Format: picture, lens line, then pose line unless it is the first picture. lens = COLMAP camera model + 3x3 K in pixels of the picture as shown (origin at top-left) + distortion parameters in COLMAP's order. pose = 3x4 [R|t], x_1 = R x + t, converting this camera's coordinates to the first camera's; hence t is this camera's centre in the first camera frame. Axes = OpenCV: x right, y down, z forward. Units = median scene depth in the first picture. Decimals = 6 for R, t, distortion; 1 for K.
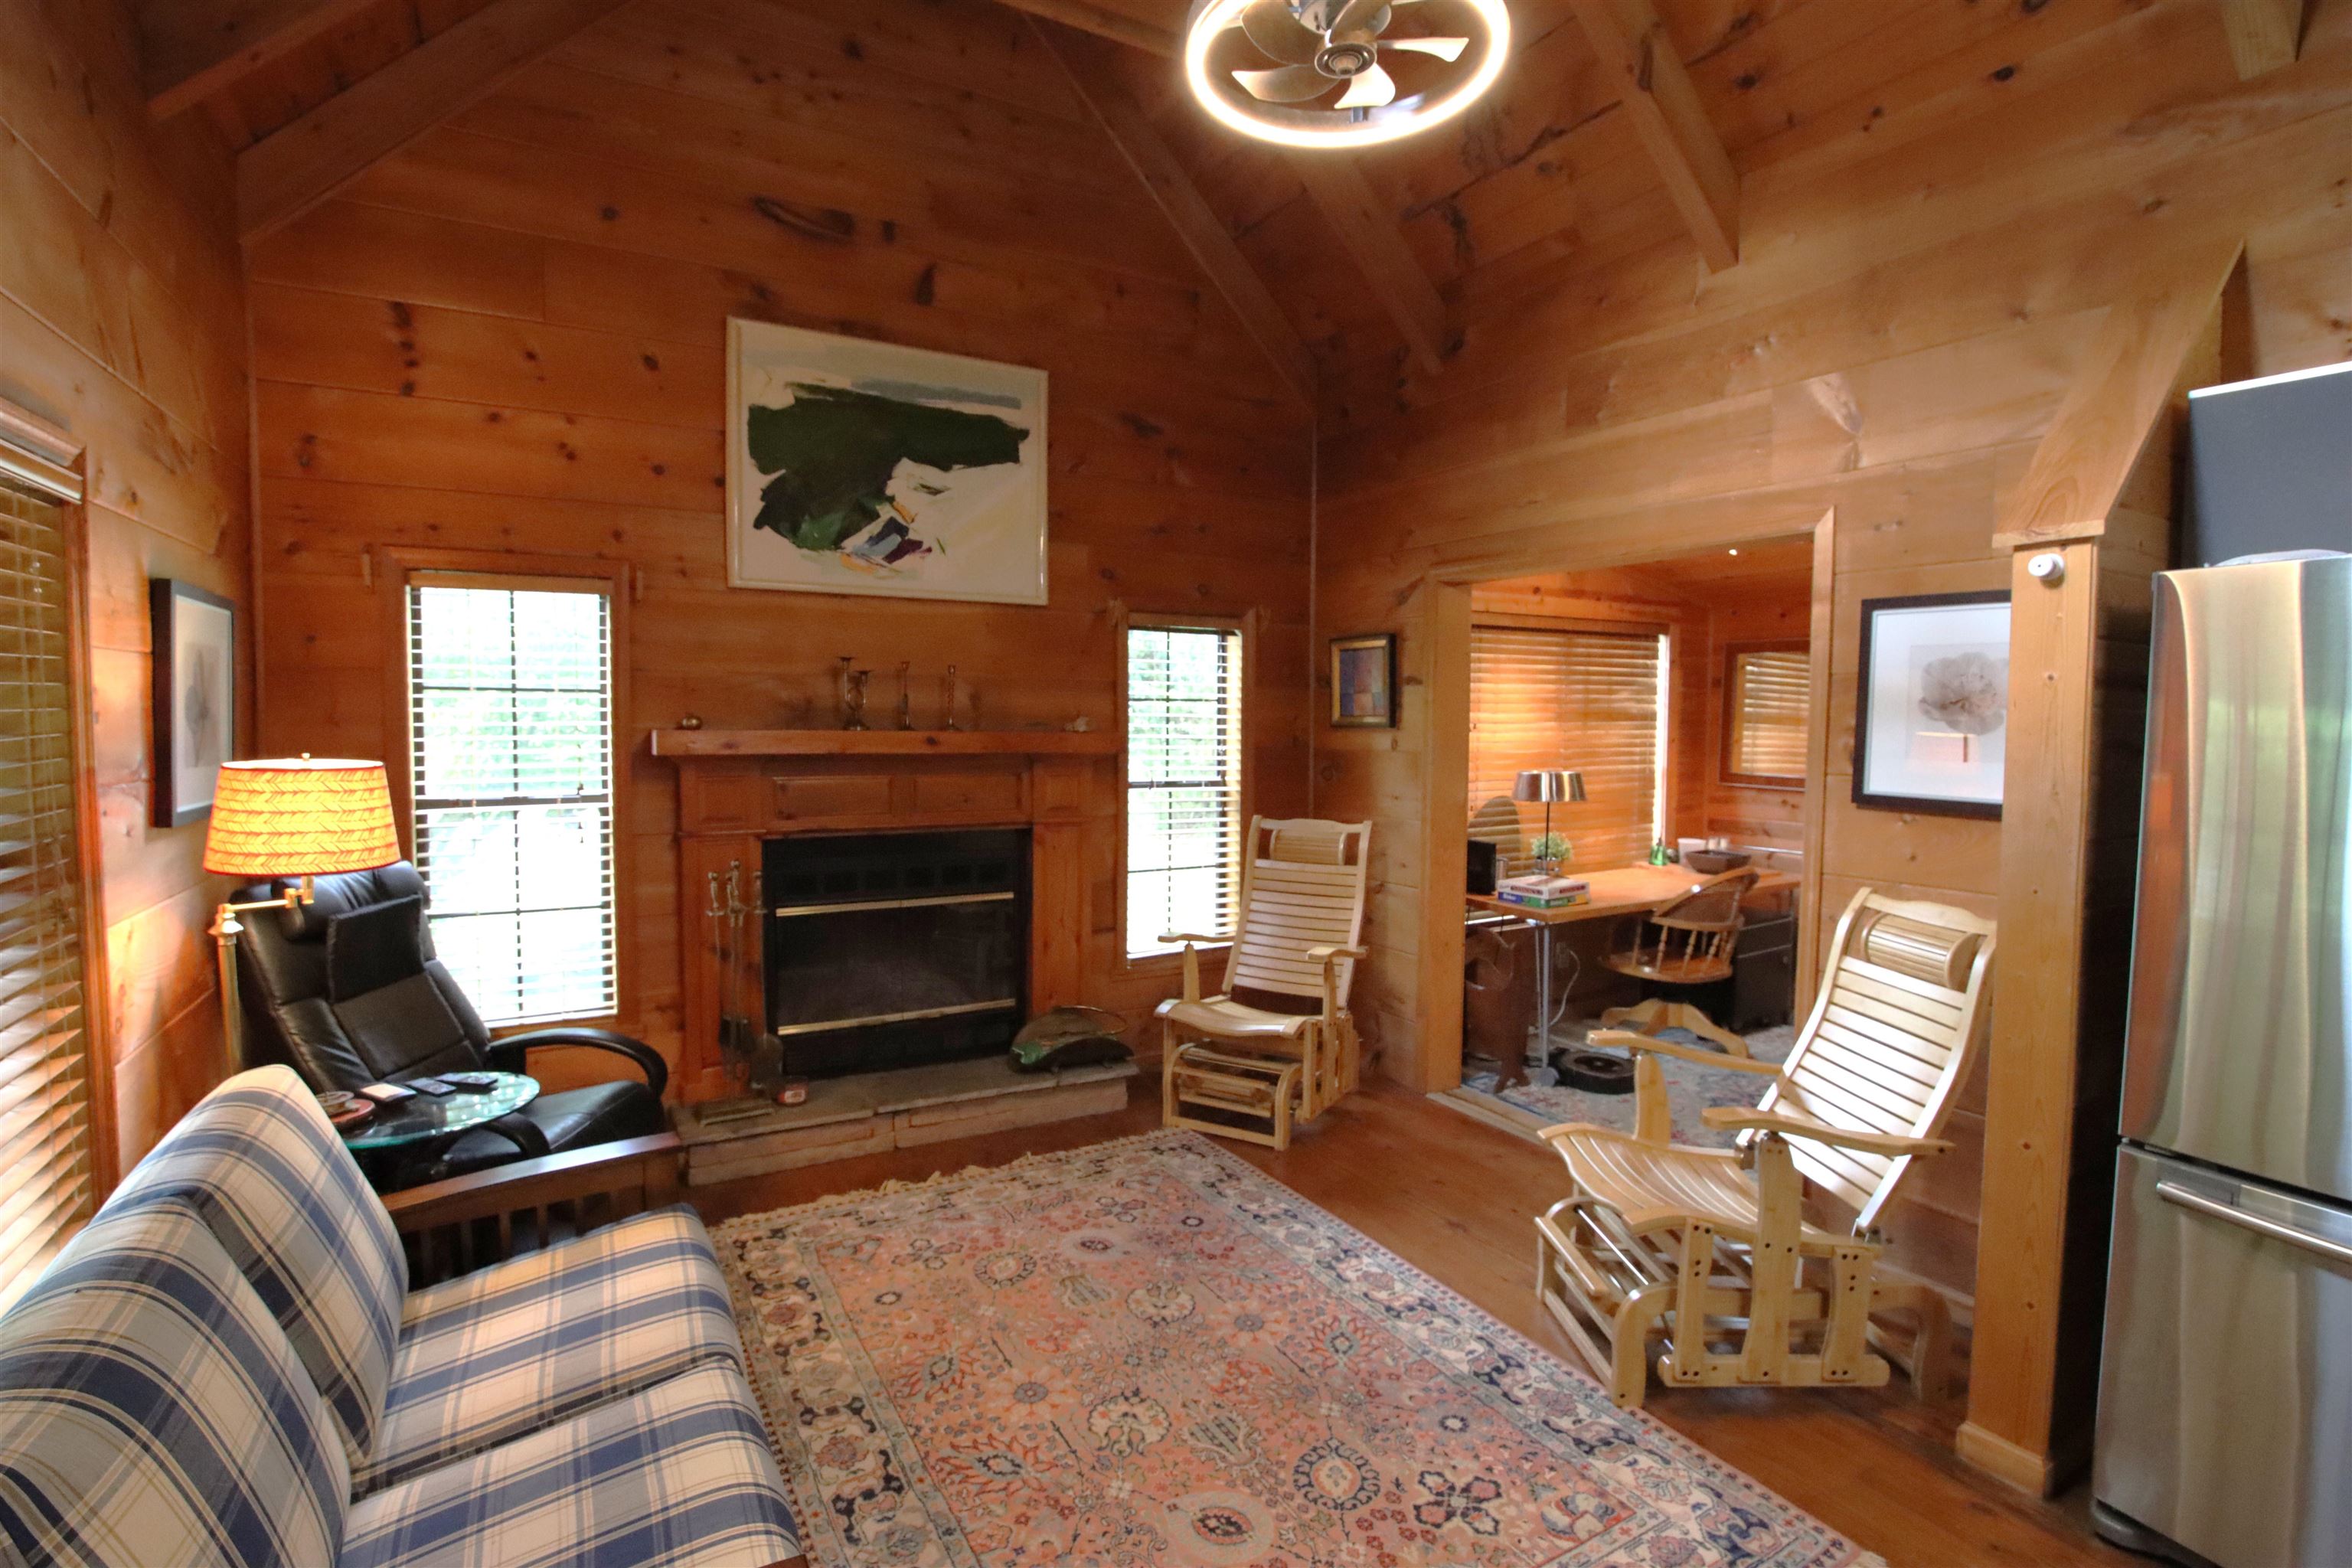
lens RADIAL K [[1080.2, 0, 1130.8], [0, 1080.2, 768.9], [0, 0, 1]] dist [-0.042758, 0.011020]
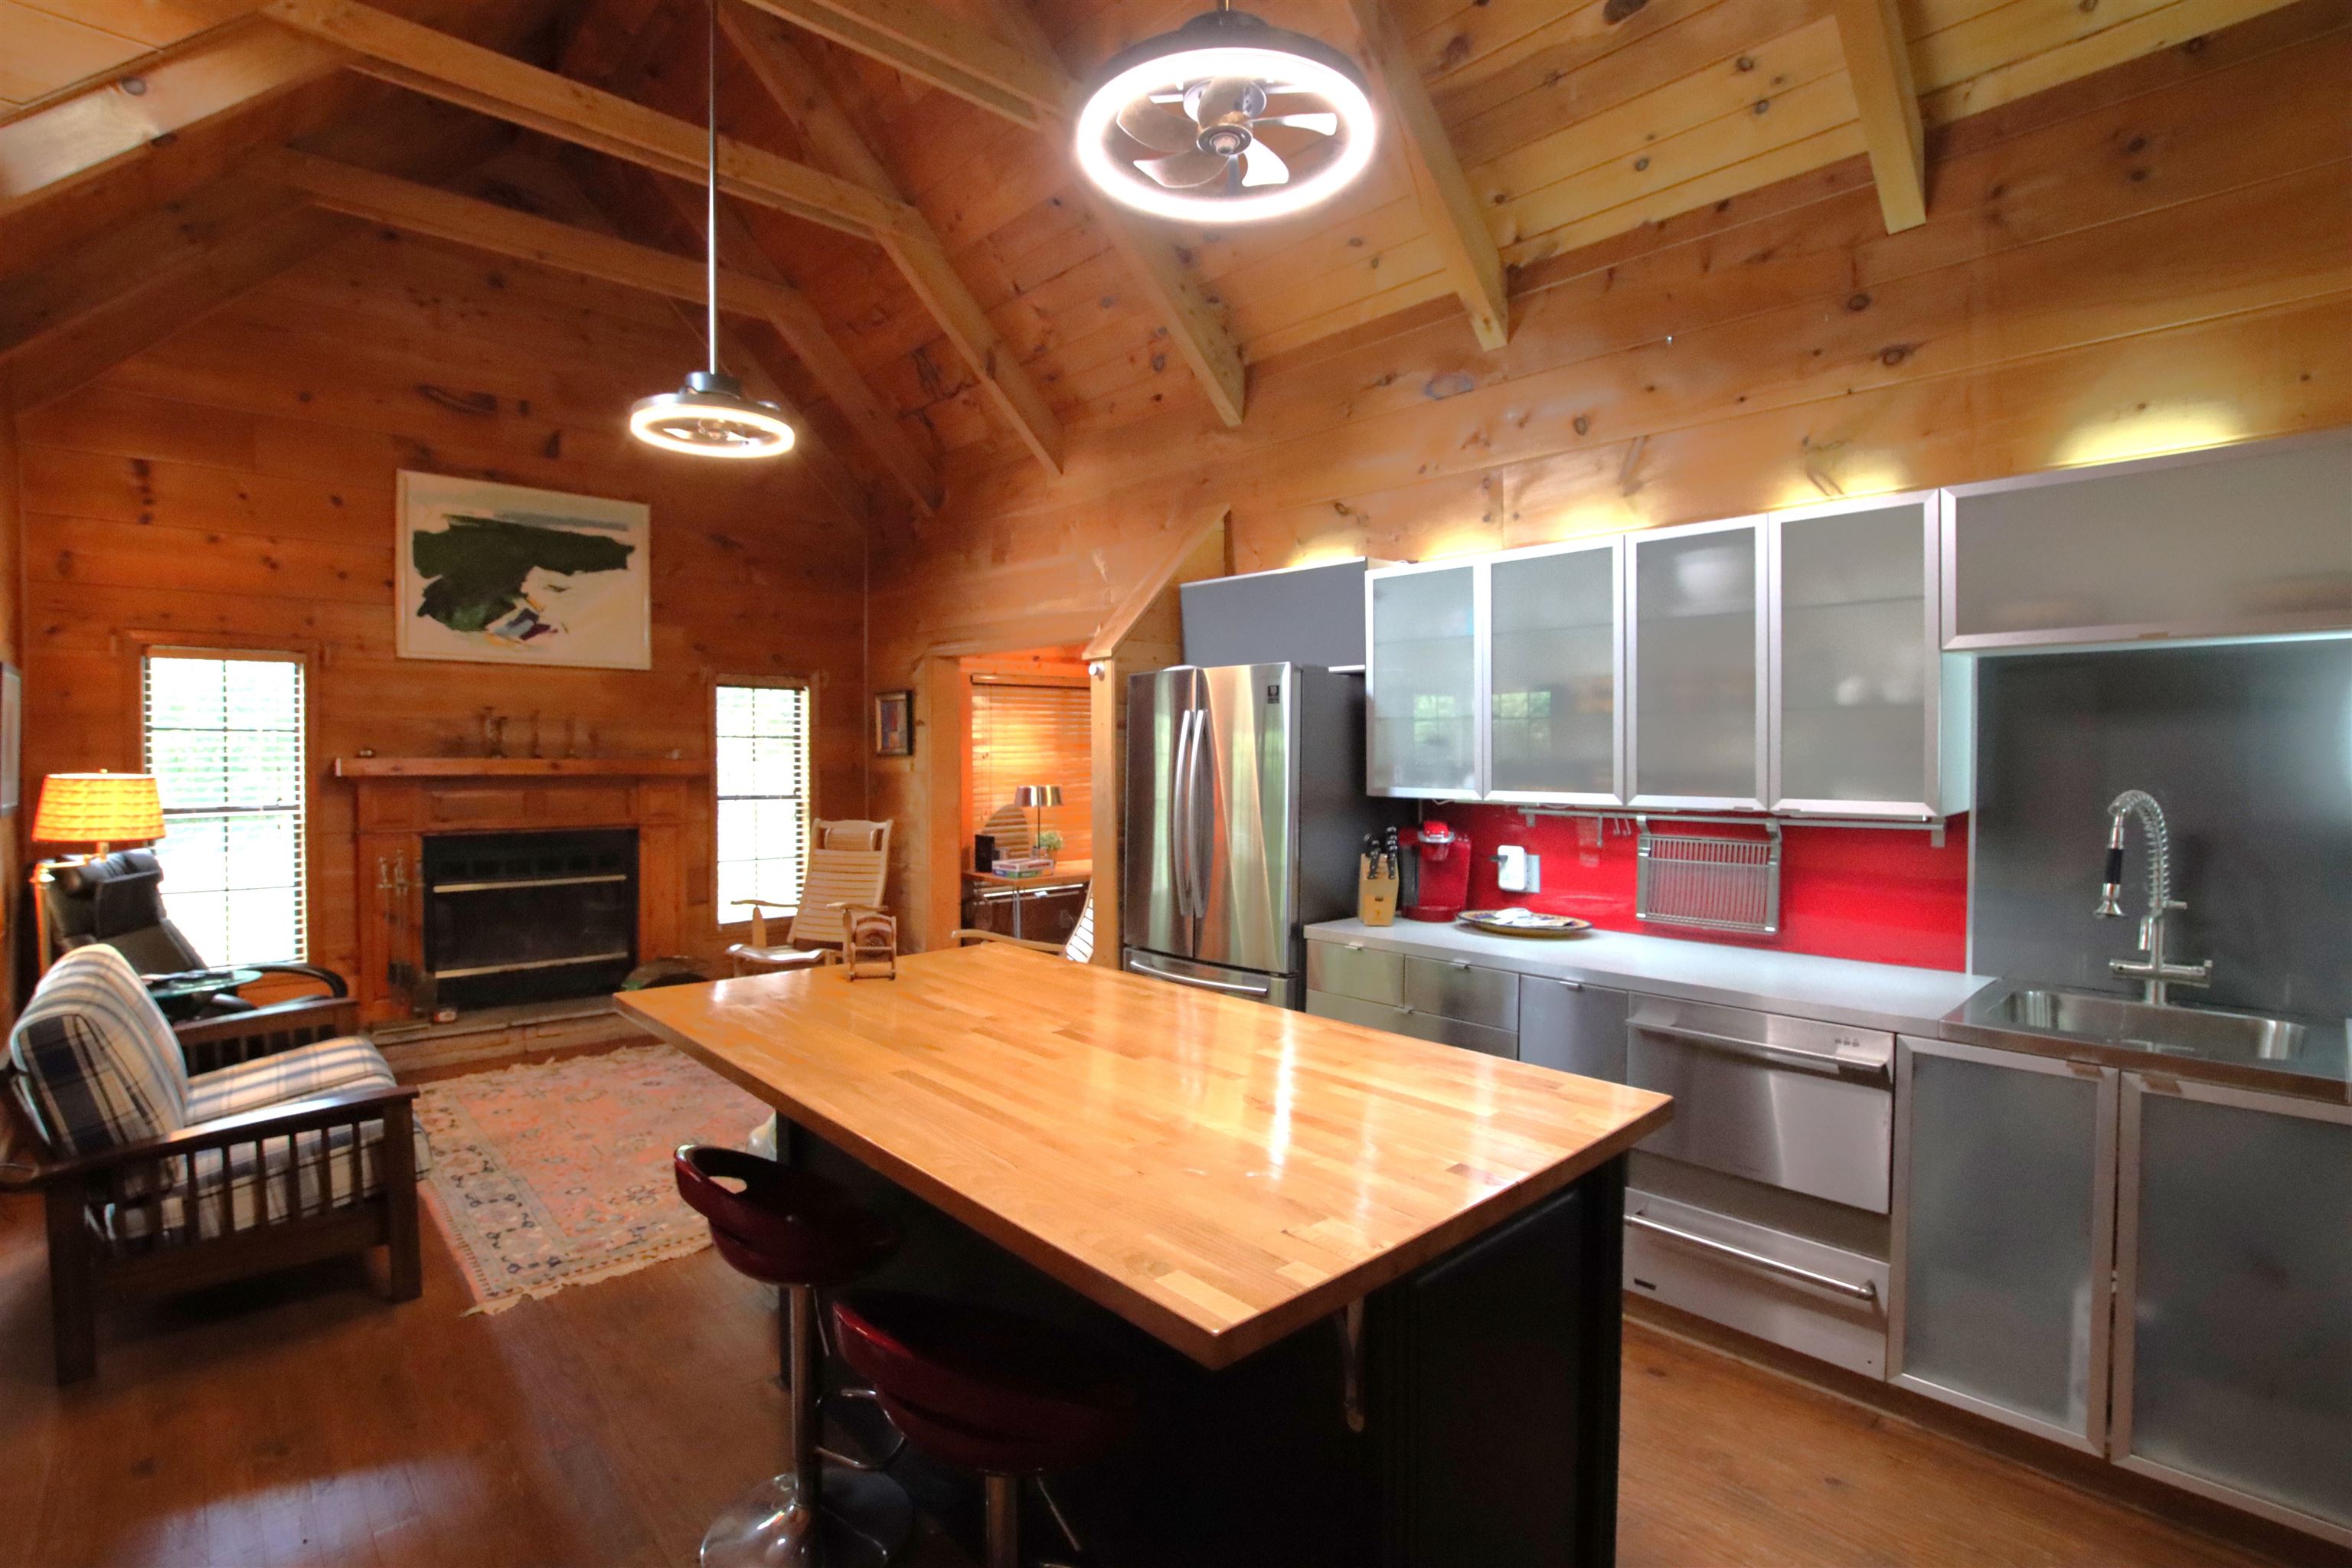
lens RADIAL K [[1080.2, 0, 1130.8], [0, 1080.2, 768.9], [0, 0, 1]] dist [-0.042758, 0.011020]
pose [[0.972010, -0.007969, 0.234804, 0.228762], [0.015786, 0.999381, -0.031432, 0.035417], [-0.234408, 0.034258, 0.971534, -0.562596]]
